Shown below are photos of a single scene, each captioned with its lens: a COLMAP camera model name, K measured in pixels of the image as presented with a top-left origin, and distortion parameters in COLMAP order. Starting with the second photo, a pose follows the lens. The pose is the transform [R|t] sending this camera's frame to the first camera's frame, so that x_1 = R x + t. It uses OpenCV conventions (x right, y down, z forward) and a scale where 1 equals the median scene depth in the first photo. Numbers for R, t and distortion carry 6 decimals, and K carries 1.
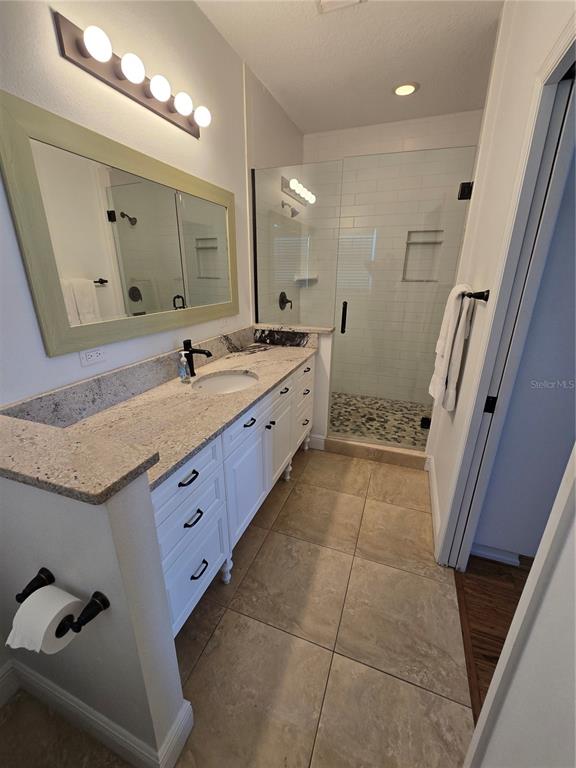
lens RADIAL K [[313.2, 0, 283.7], [0, 313.2, 384.6], [0, 0, 1]] dist [-0.000992, 0.000826]
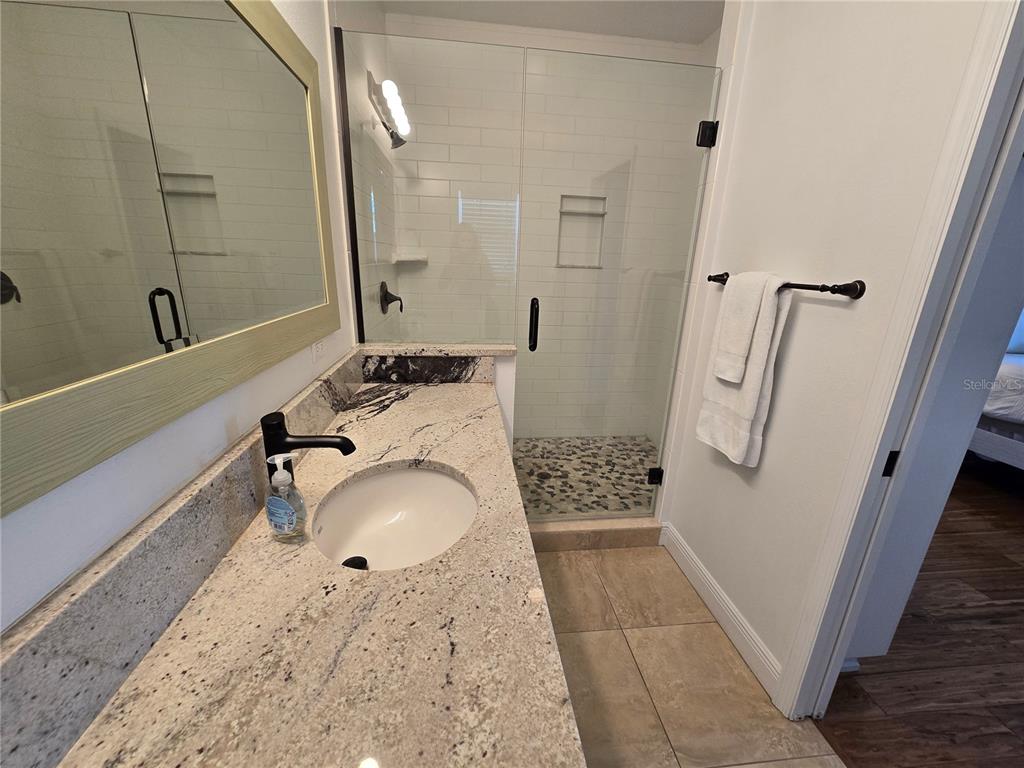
lens RADIAL K [[417.5, 0, 513.0], [0, 417.5, 390.8], [0, 0, 1]] dist [-0.000992, 0.000826]
pose [[0.887599, -0.113339, 0.446455, -0.184156], [0.127698, 0.991811, -0.002091, -0.089703], [-0.442562, 0.058867, 0.894804, 0.302627]]
